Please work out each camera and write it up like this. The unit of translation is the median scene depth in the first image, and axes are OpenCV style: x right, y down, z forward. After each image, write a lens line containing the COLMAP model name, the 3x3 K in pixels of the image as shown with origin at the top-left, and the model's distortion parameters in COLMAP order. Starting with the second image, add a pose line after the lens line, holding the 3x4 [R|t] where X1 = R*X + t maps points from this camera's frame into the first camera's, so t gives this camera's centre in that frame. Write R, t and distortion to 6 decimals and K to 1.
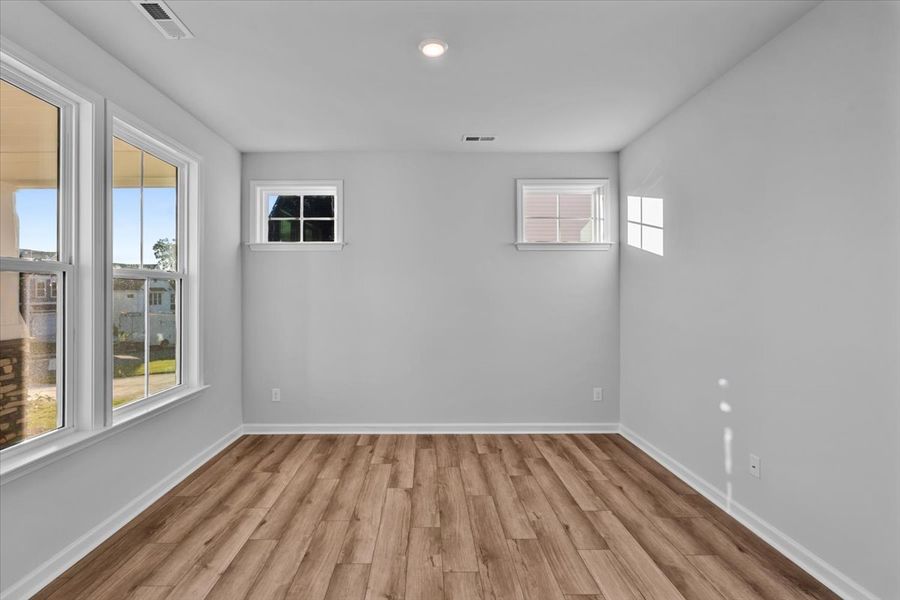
lens RADIAL K [[409.0, 0, 427.8], [0, 409.0, 289.0], [0, 0, 1]] dist [-0.007365, -0.000364]
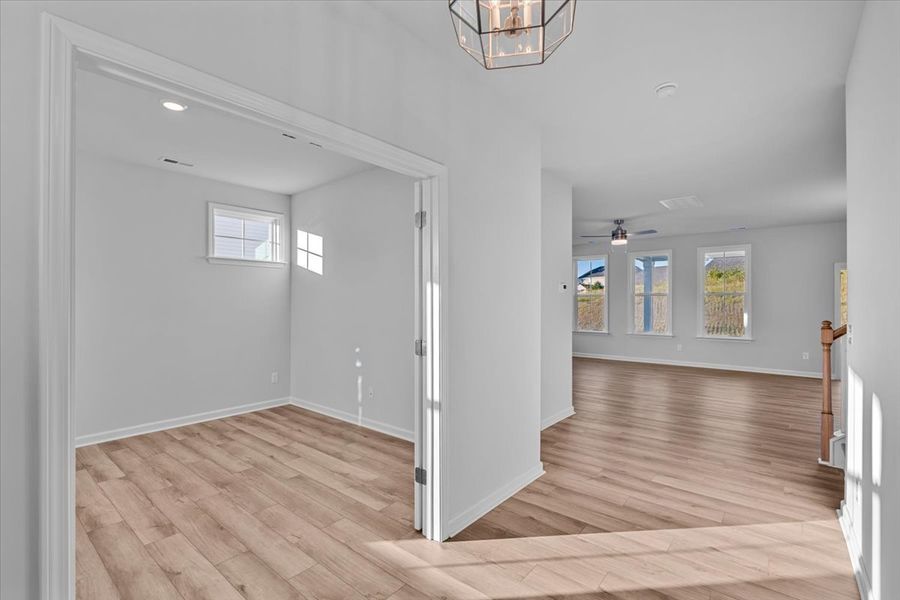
lens RADIAL K [[409.0, 0, 450.8], [0, 409.0, 300.2], [0, 0, 1]] dist [-0.007365, -0.000364]
pose [[0.637374, 0.002684, 0.770550, -0.335720], [-0.007047, 0.999972, 0.002346, 0.004255], [-0.770522, -0.006926, 0.637375, -0.385904]]
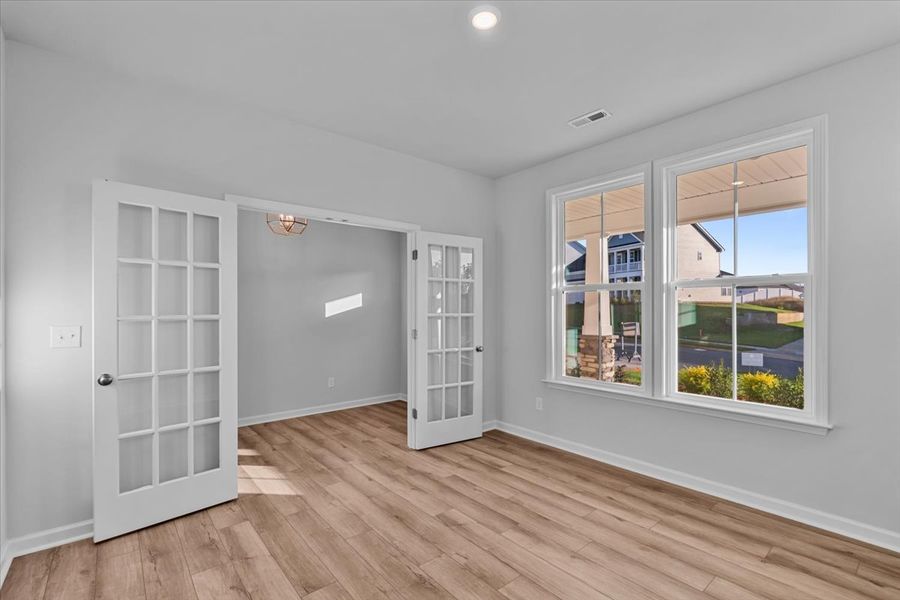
lens RADIAL K [[409.0, 0, 448.3], [0, 409.0, 306.3], [0, 0, 1]] dist [-0.007365, -0.000364]
pose [[-0.771449, -0.003034, -0.636284, 0.522187], [0.007600, 0.999873, -0.013982, 0.034821], [0.636246, -0.015622, -0.771328, 1.333925]]
